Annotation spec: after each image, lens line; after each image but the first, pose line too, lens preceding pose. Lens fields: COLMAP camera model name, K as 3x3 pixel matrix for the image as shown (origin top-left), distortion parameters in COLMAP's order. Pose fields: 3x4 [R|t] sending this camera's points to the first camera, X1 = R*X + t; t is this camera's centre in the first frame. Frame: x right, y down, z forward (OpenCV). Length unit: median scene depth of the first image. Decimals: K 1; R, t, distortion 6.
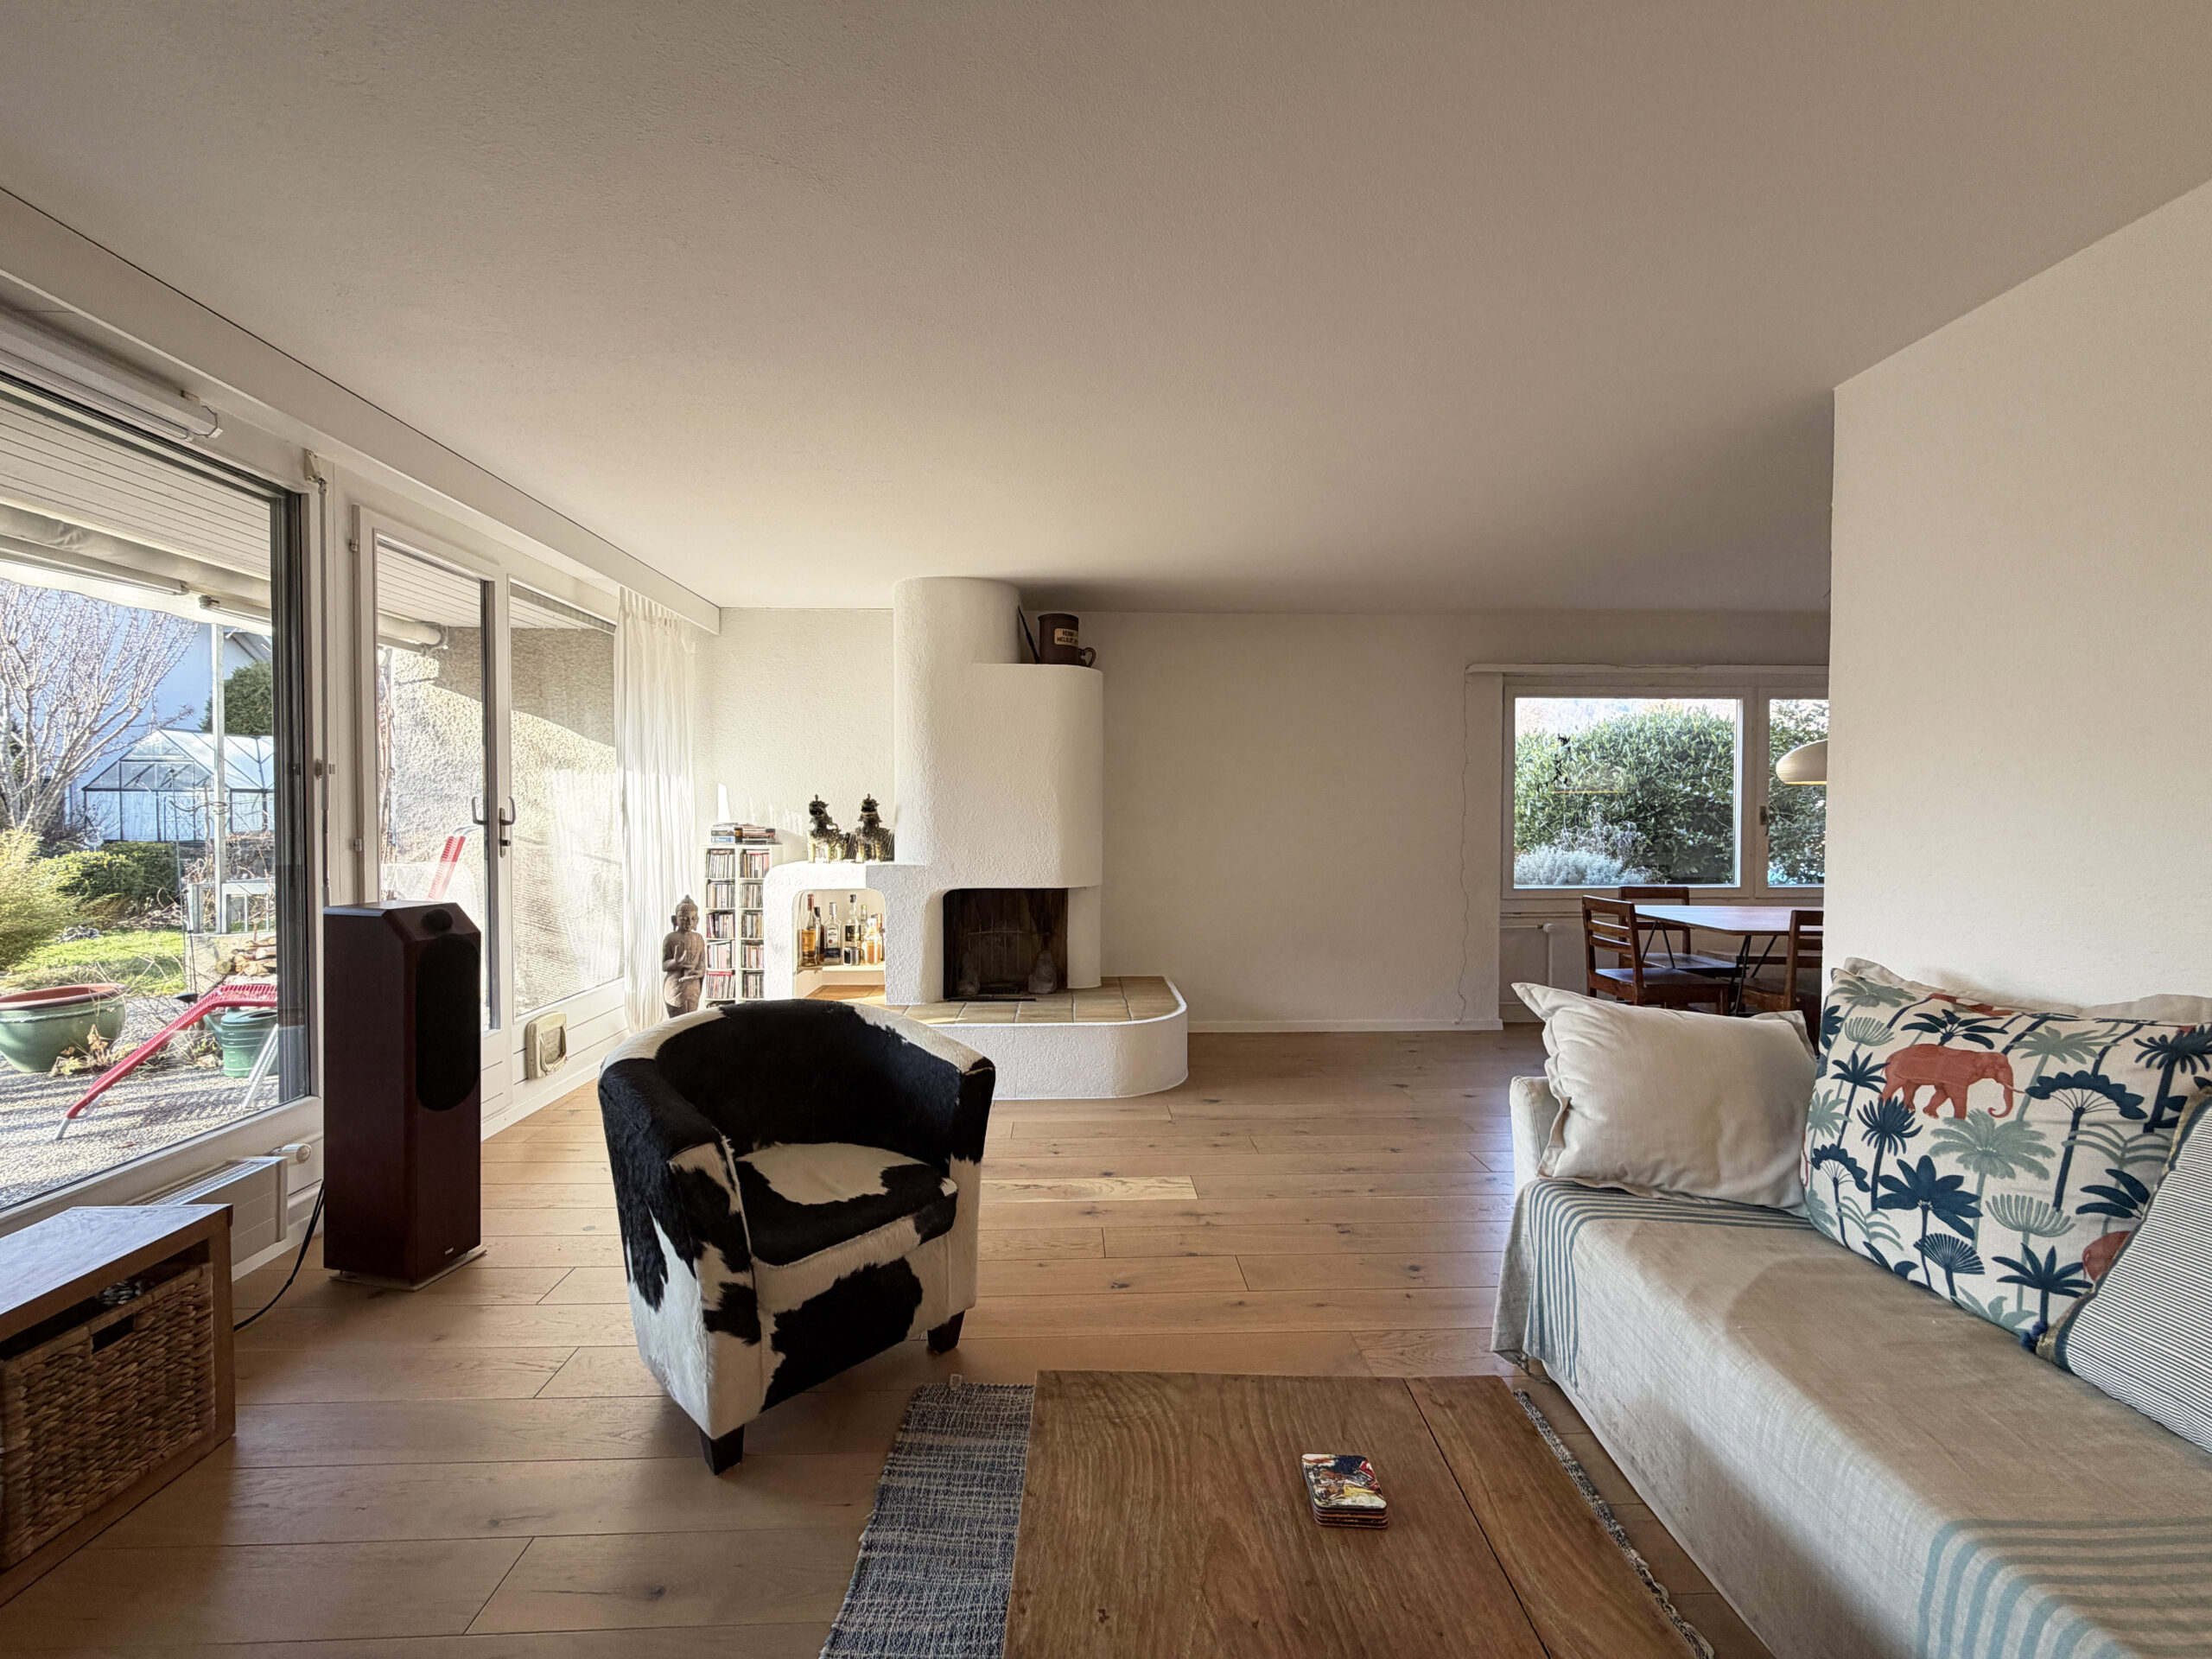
lens RADIAL K [[880.4, 0, 1101.3], [0, 880.4, 830.2], [0, 0, 1]] dist [0.000375, 0.000324]
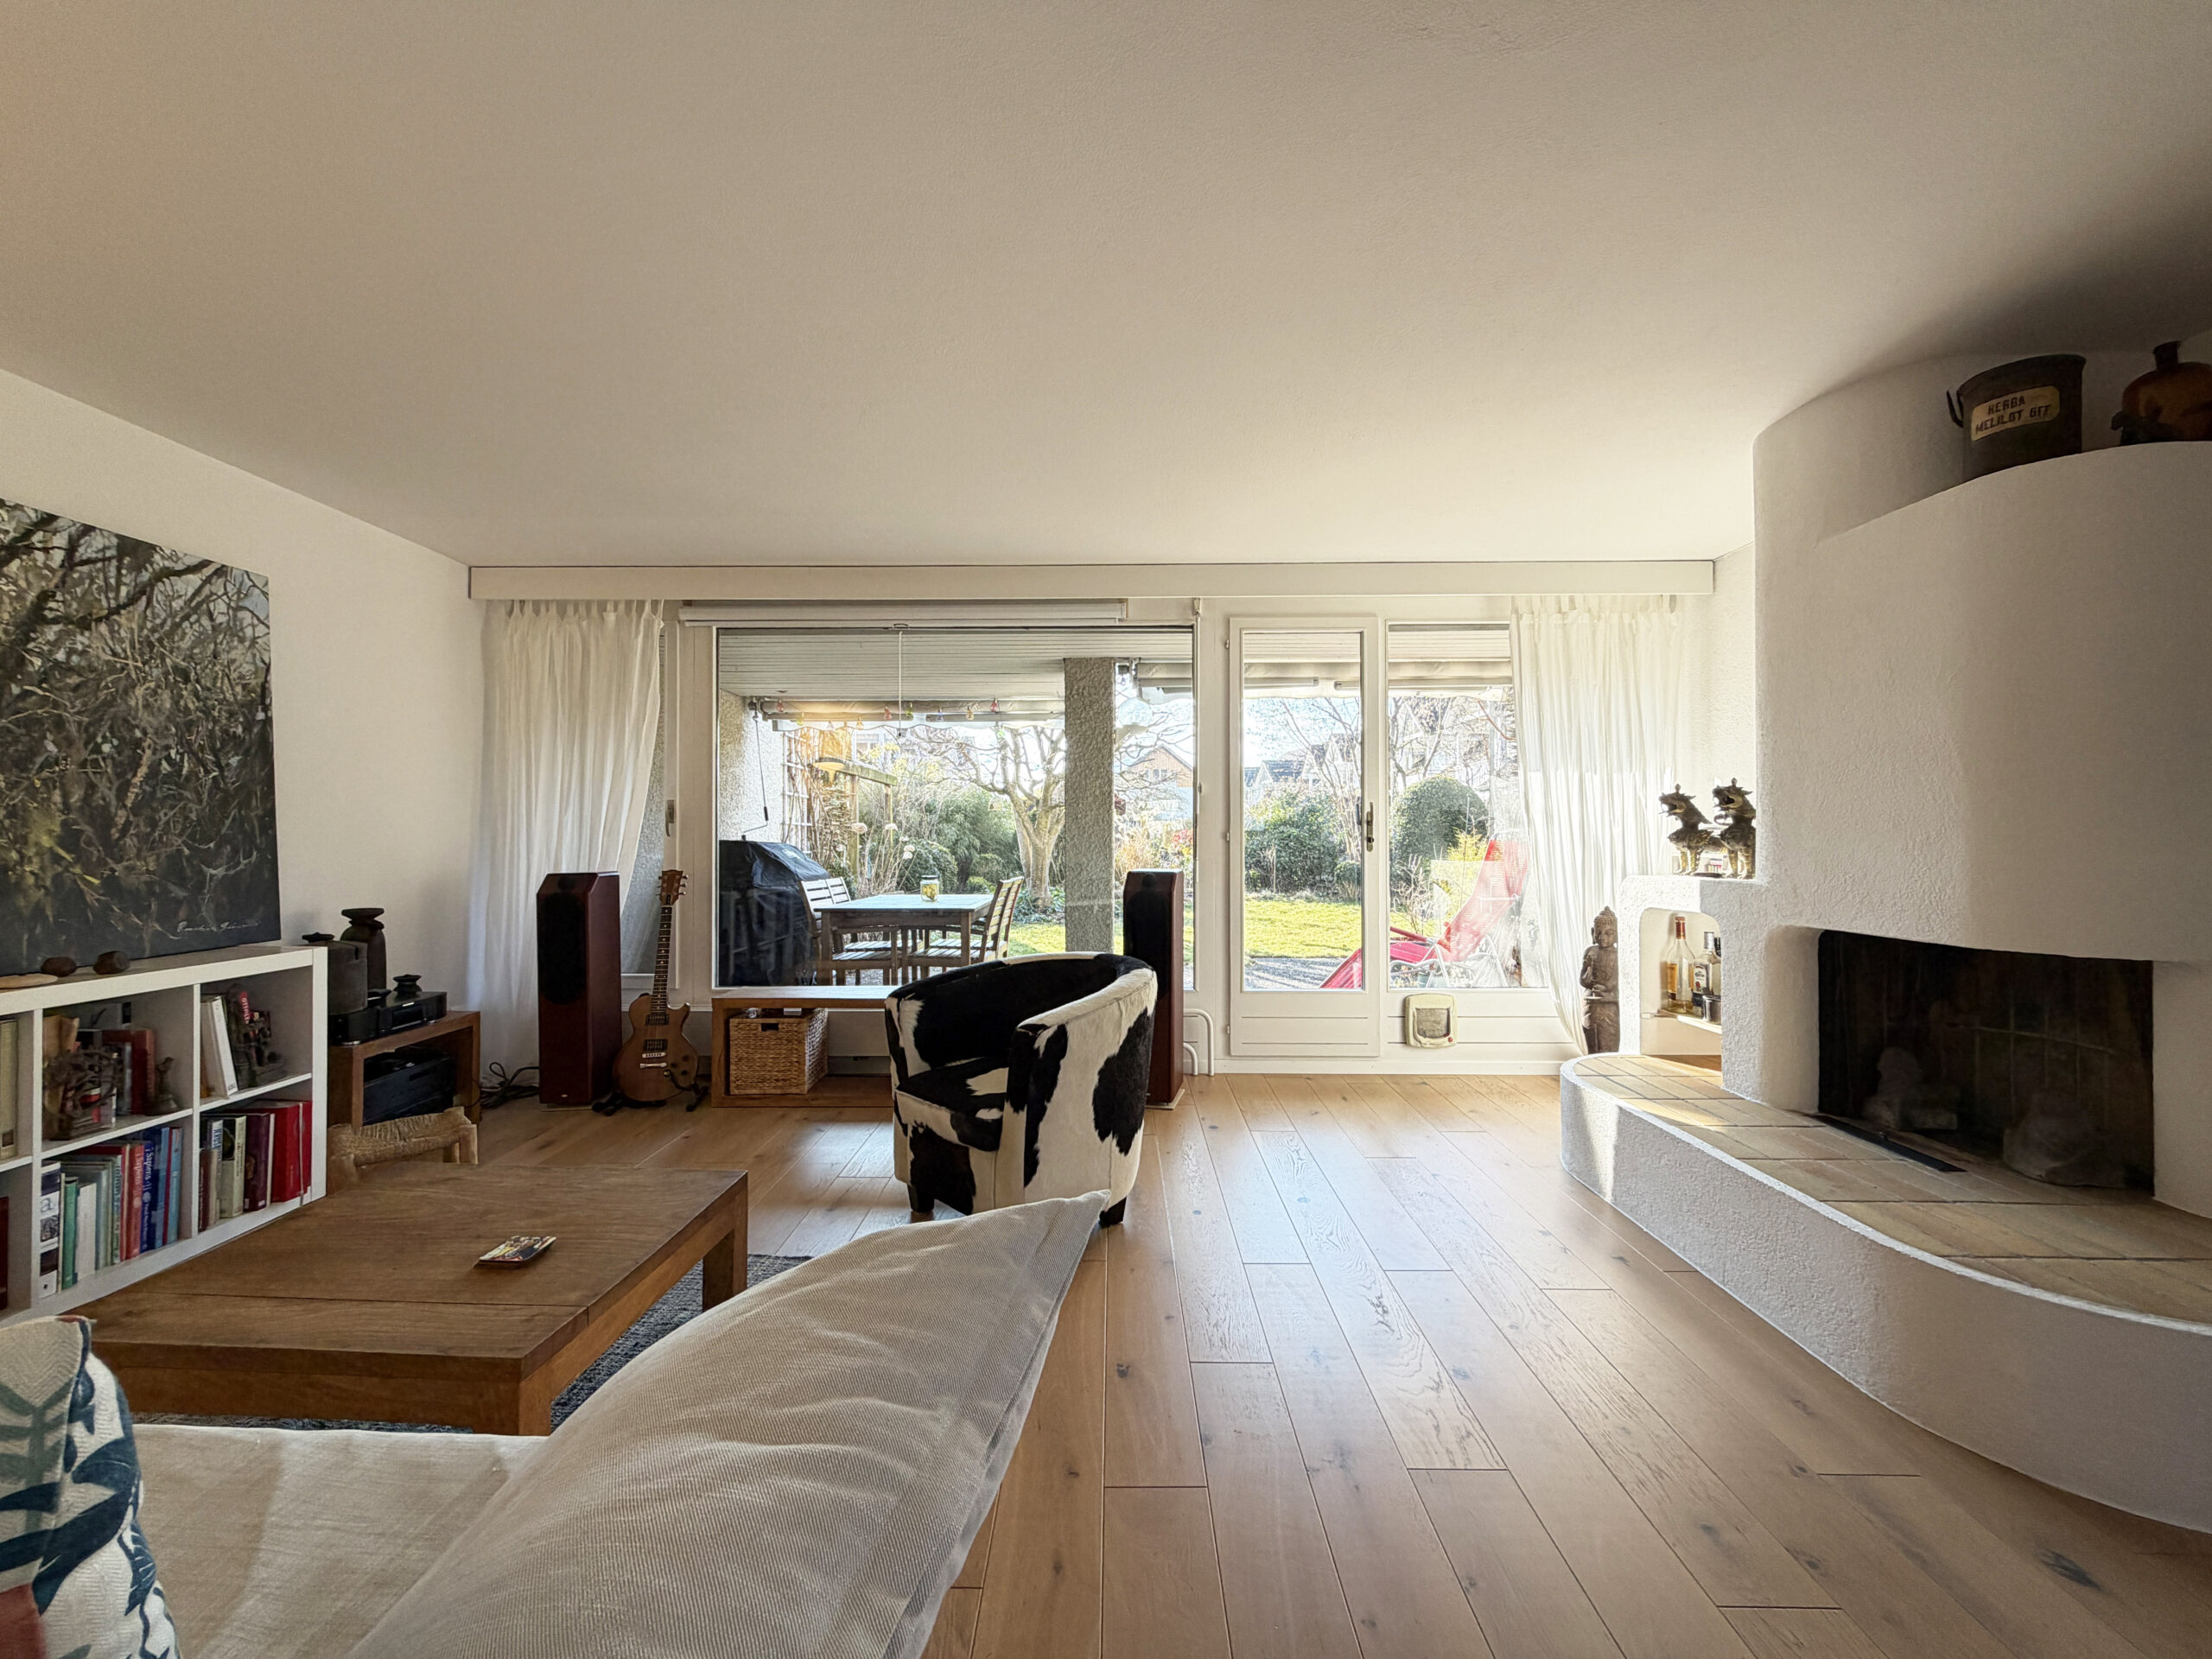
lens RADIAL K [[880.4, 0, 1101.3], [0, 880.4, 830.2], [0, 0, 1]] dist [0.000375, 0.000324]
pose [[-0.055379, -0.009235, -0.998423, 0.455053], [-0.017741, 0.999808, -0.008264, 0.014213], [0.998308, 0.017256, -0.055532, 0.553674]]
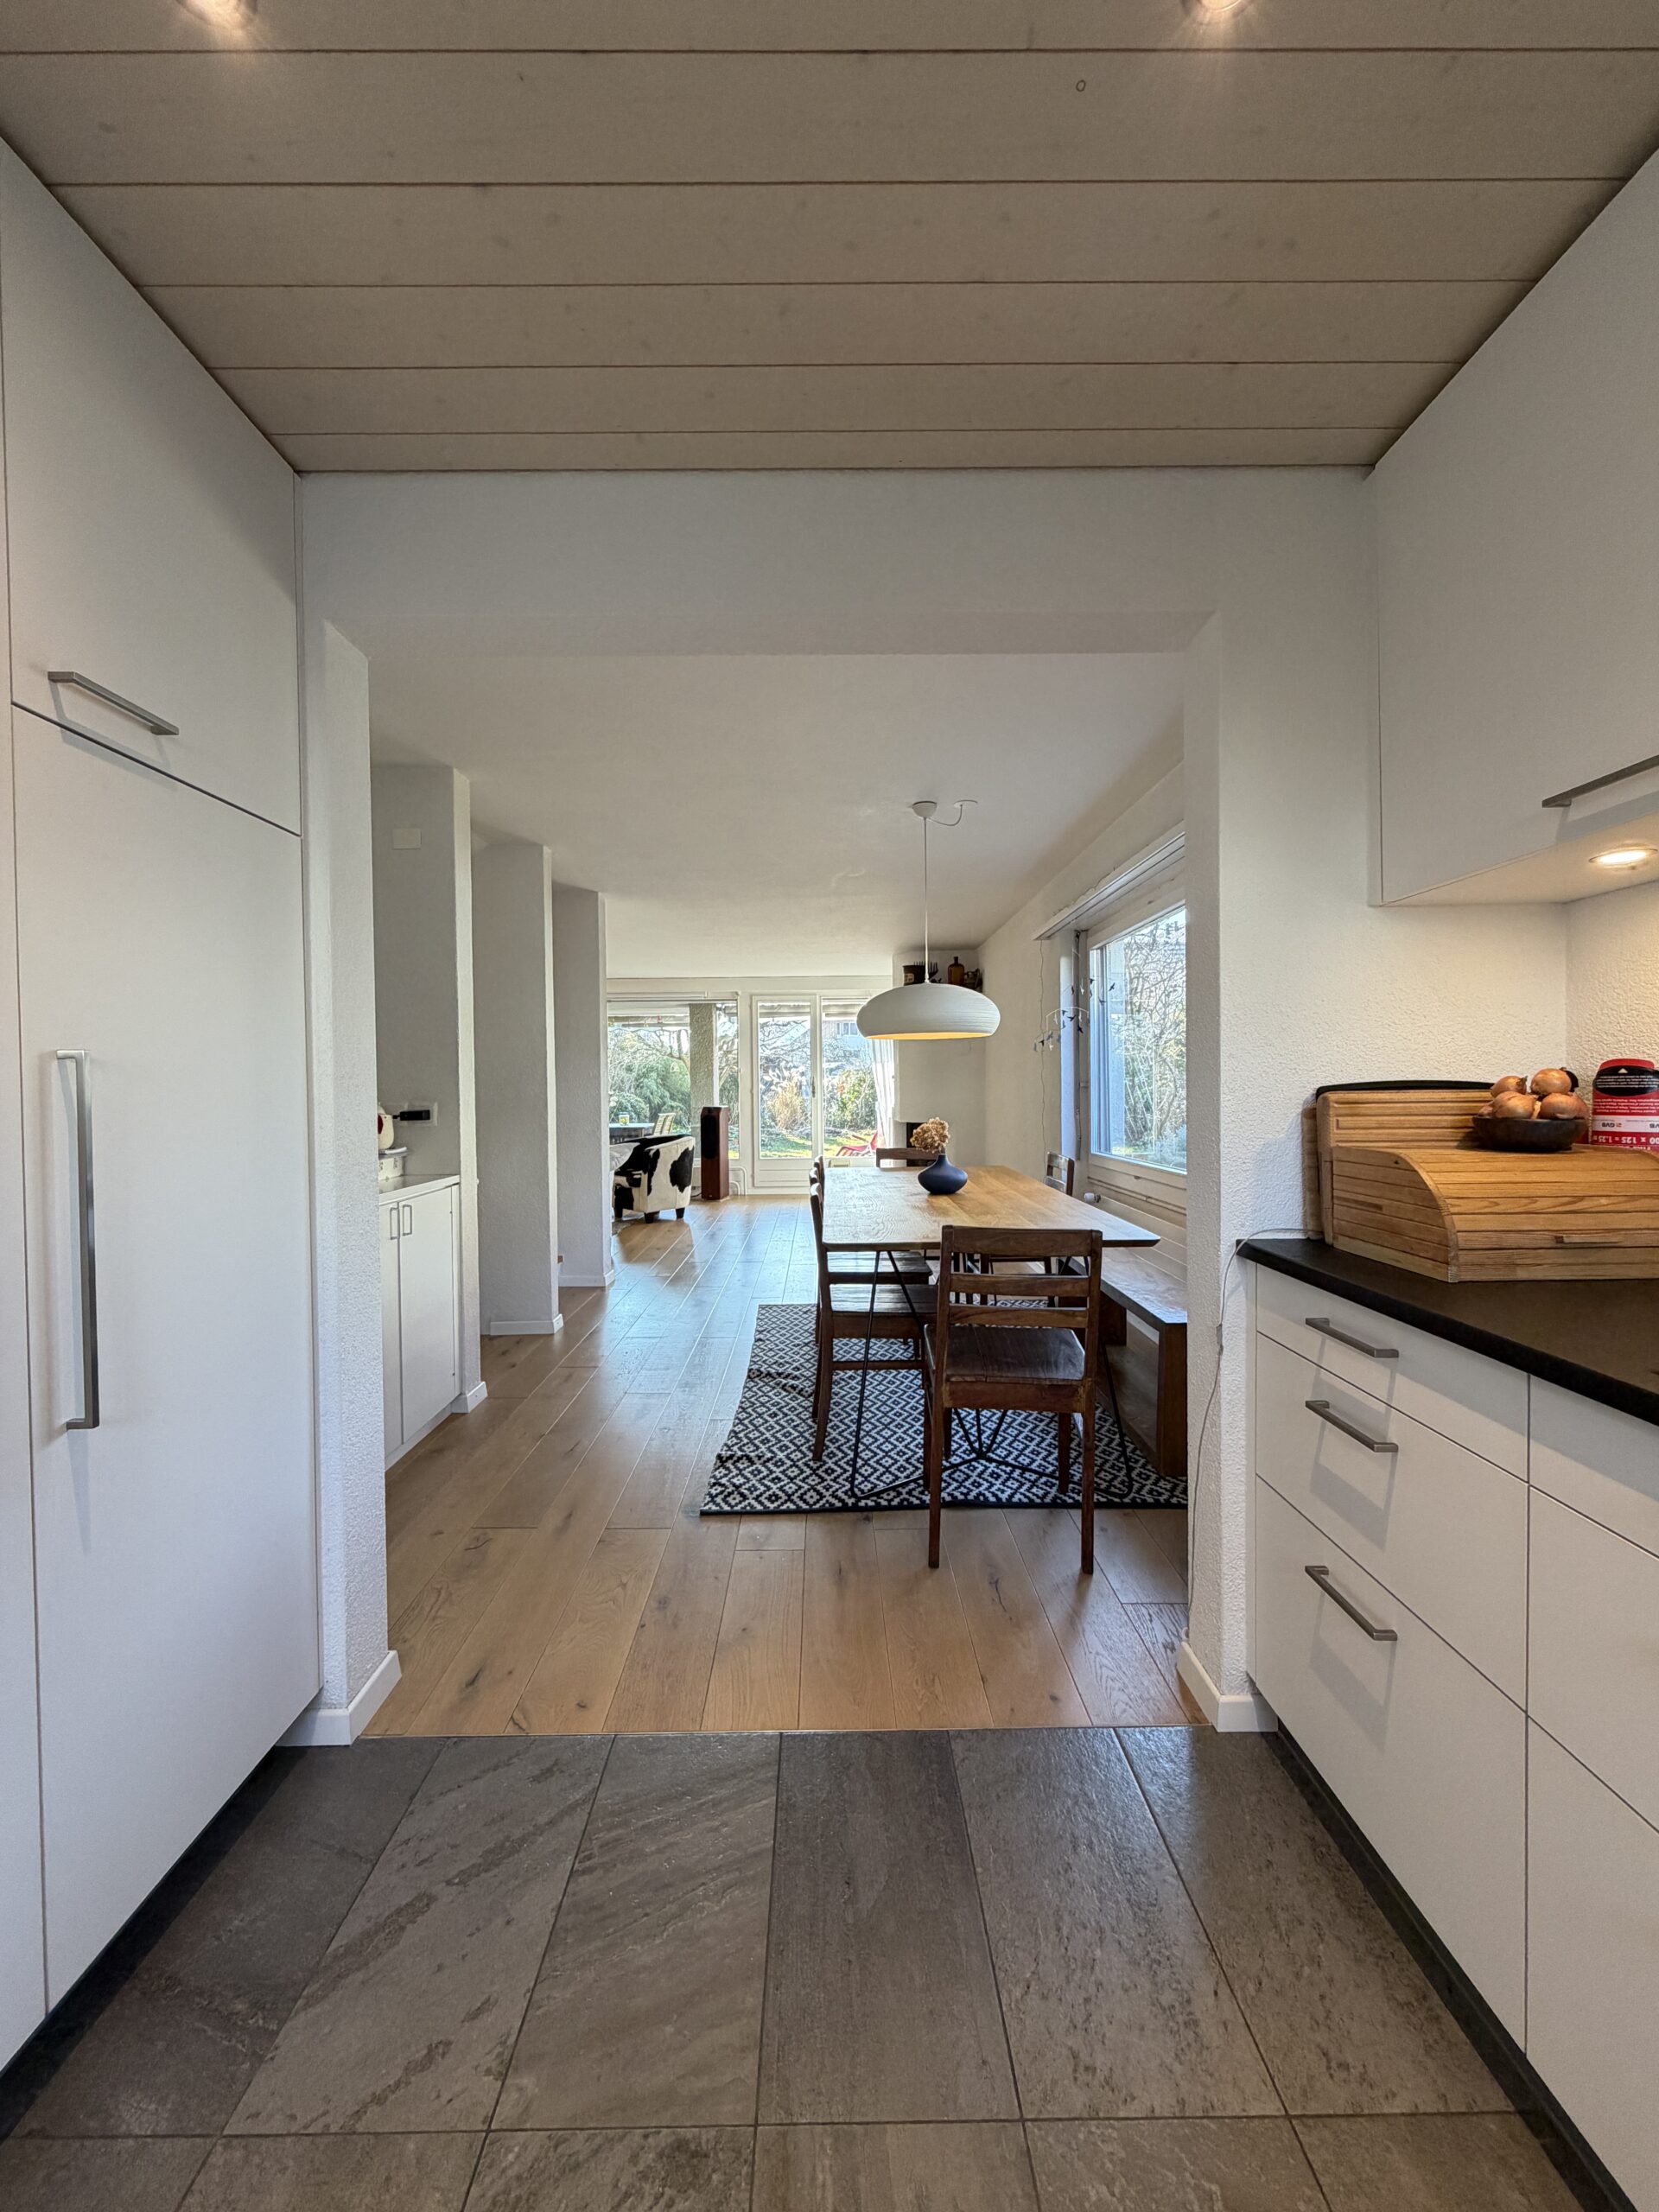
lens RADIAL K [[880.4, 0, 829.7], [0, 880.4, 1102.0], [0, 0, 1]] dist [0.000375, 0.000324]
pose [[-0.027637, 0.016678, -0.999479, 1.705485], [-0.007182, 0.999832, 0.016882, -0.001788], [0.999592, 0.007645, -0.027513, 0.899506]]
